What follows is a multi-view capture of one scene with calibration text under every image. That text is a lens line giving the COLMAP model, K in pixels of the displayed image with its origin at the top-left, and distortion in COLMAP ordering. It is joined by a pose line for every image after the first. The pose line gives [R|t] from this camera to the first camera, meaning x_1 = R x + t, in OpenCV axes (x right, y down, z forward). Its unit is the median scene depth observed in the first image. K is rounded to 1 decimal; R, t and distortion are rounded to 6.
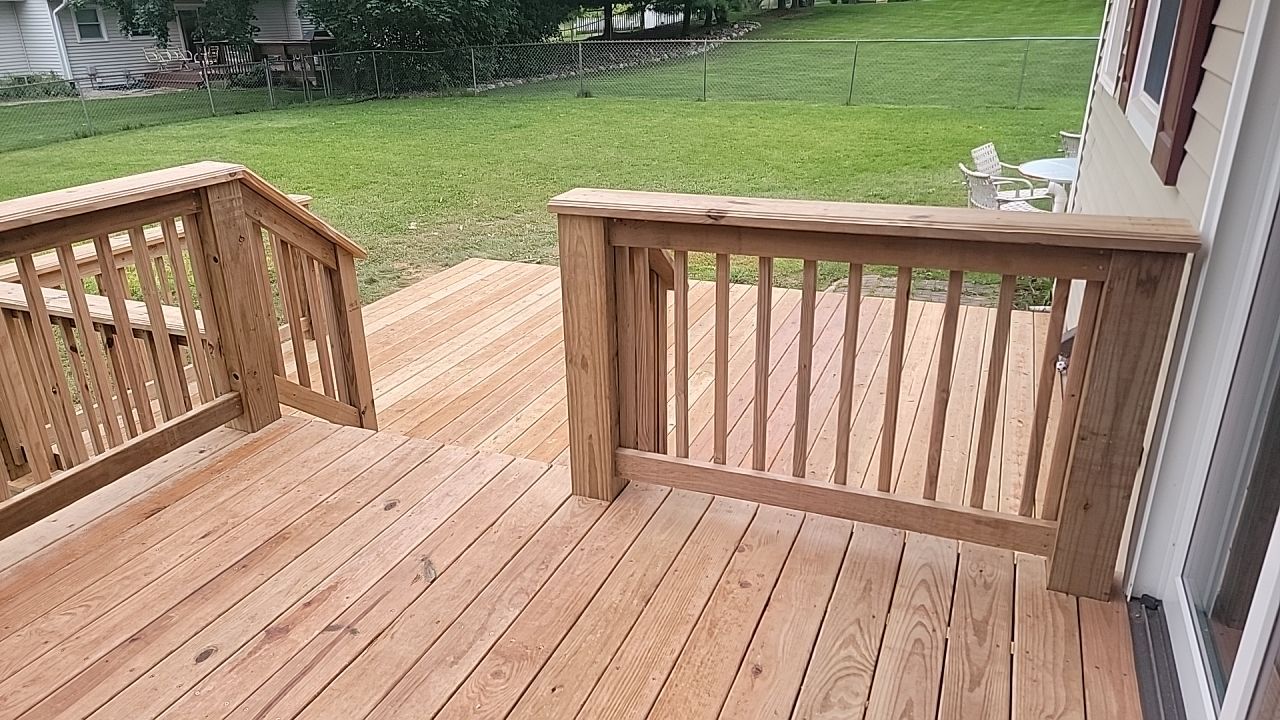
lens RADIAL K [[889.4, 0, 642.7], [0, 889.4, 359.4], [0, 0, 1]] dist [0.070682, -0.050780]
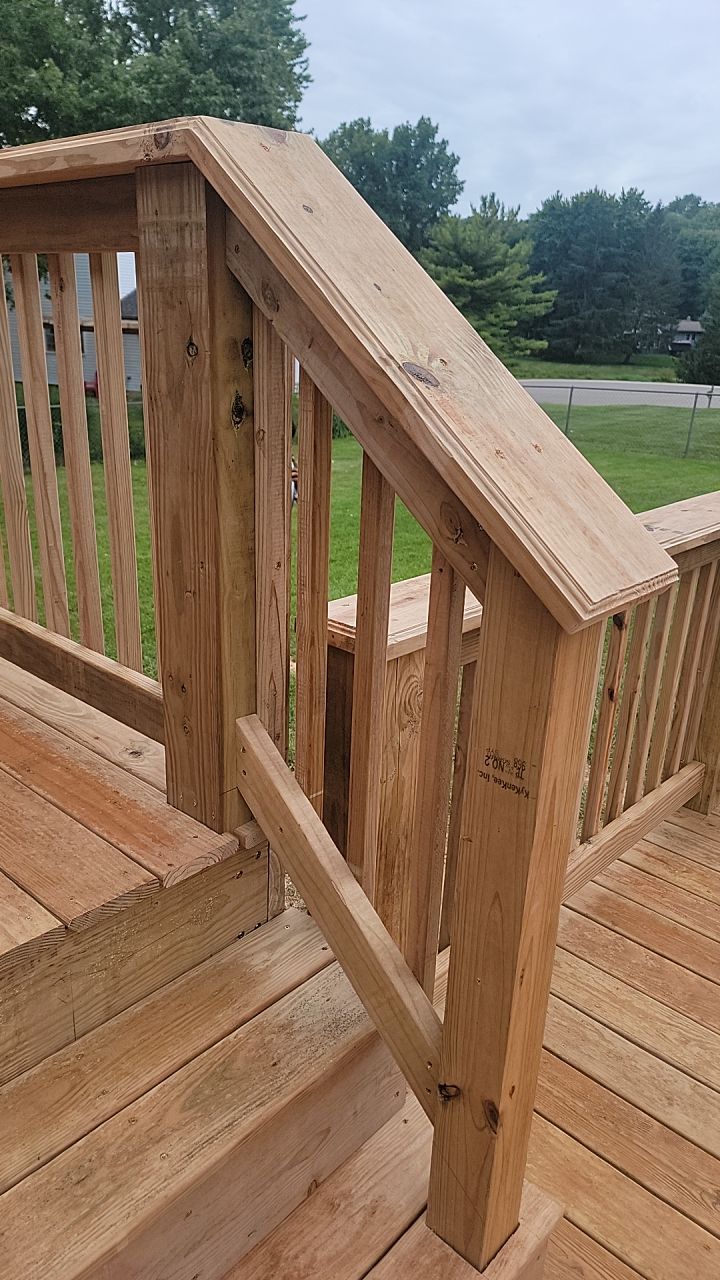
lens RADIAL K [[889.4, 0, 348.4], [0, 889.4, 646.1], [0, 0, 1]] dist [0.070682, -0.050780]
pose [[-0.353964, 0.330724, -0.874832, -0.117019], [-0.376681, 0.805758, 0.457019, -0.241716], [0.856050, 0.491301, -0.160632, 1.248928]]
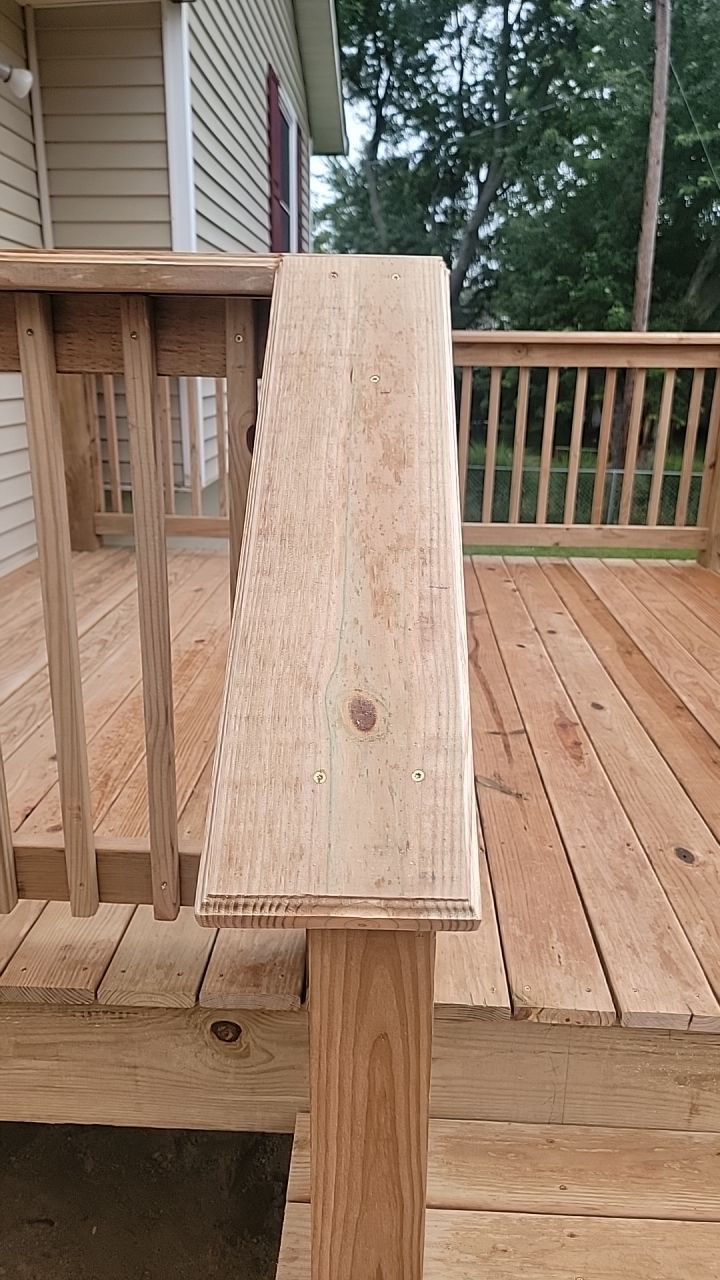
lens RADIAL K [[889.4, 0, 356.5], [0, 889.4, 644.1], [0, 0, 1]] dist [0.070682, -0.050780]
pose [[-0.944640, 0.108378, -0.309692, 0.077581], [-0.115626, 0.773361, 0.623332, -0.263908], [0.307059, 0.624633, -0.718017, 1.206483]]
